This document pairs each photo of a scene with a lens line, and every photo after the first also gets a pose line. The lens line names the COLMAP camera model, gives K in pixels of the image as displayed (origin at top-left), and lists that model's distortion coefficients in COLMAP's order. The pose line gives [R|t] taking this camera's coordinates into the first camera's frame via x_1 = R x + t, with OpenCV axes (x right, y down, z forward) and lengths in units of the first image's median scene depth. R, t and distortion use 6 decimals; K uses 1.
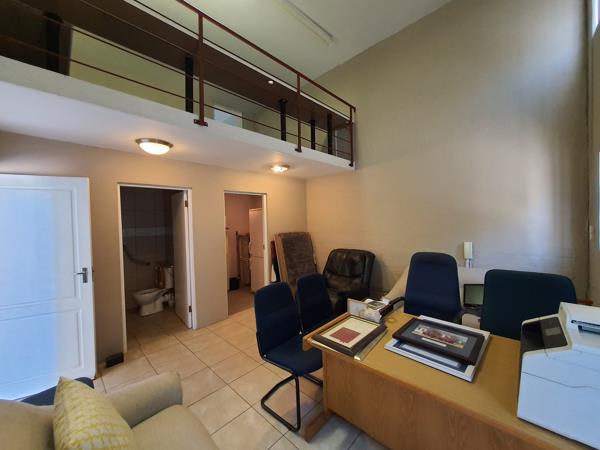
lens RADIAL K [[235.4, 0, 304.6], [0, 235.4, 222.7], [0, 0, 1]] dist [0.000072, 0.000286]
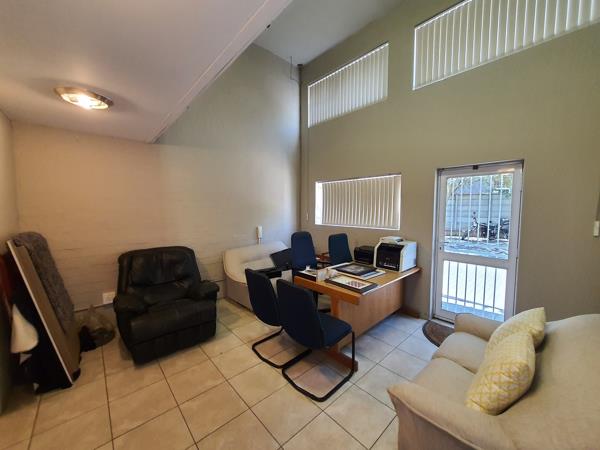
lens RADIAL K [[235.4, 0, 304.6], [0, 235.4, 222.7], [0, 0, 1]] dist [0.000072, 0.000286]
pose [[0.063101, -0.041533, 0.997143, -0.887298], [0.006364, 0.999130, 0.041213, 0.009479], [-0.997987, 0.003745, 0.063311, 0.806966]]
